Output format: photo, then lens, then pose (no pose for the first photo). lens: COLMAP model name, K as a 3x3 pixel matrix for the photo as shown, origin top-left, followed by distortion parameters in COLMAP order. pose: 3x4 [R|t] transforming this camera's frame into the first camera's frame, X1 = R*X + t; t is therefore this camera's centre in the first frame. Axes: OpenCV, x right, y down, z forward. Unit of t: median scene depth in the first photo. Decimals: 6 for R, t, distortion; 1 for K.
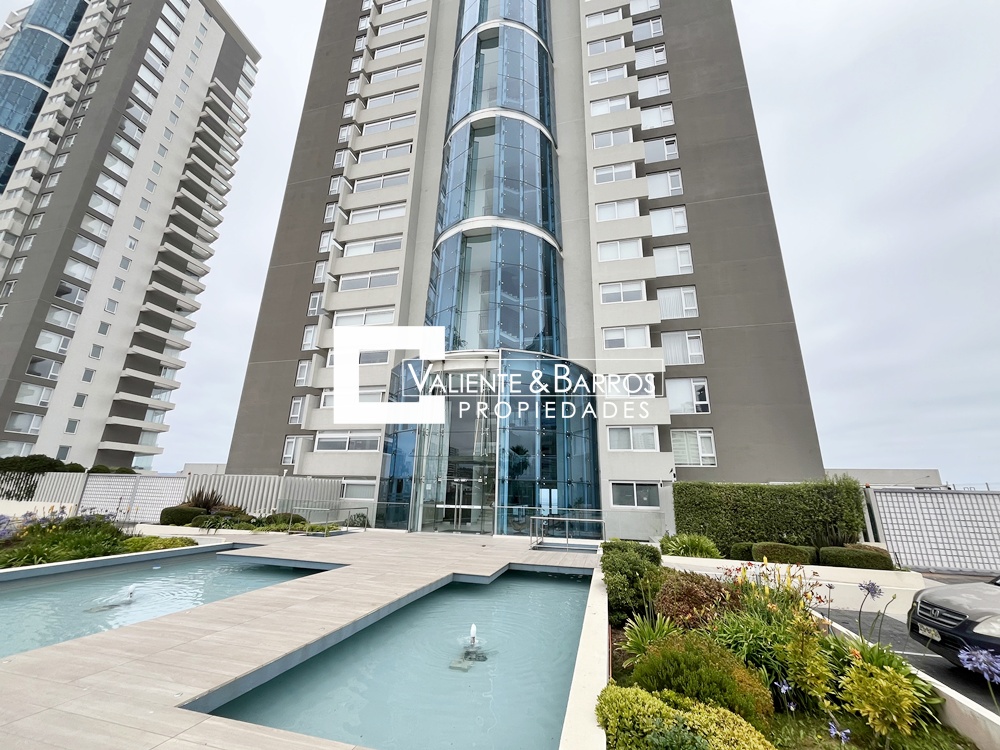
lens RADIAL K [[402.0, 0, 501.9], [0, 402.0, 373.8], [0, 0, 1]] dist [-0.002330, -0.000540]
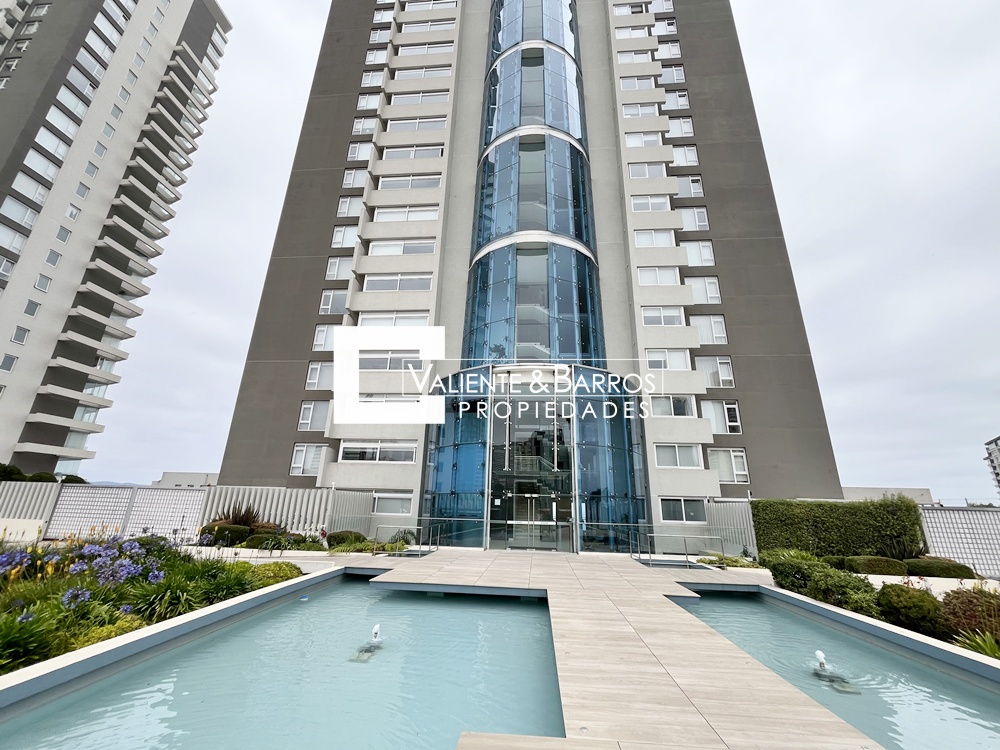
lens RADIAL K [[402.0, 0, 498.9], [0, 402.0, 373.6], [0, 0, 1]] dist [-0.002330, -0.000540]
pose [[0.986186, 0.053439, 0.156782, -0.245263], [-0.049602, 0.998368, -0.028286, -0.000904], [-0.158038, 0.020119, 0.987228, 0.025419]]
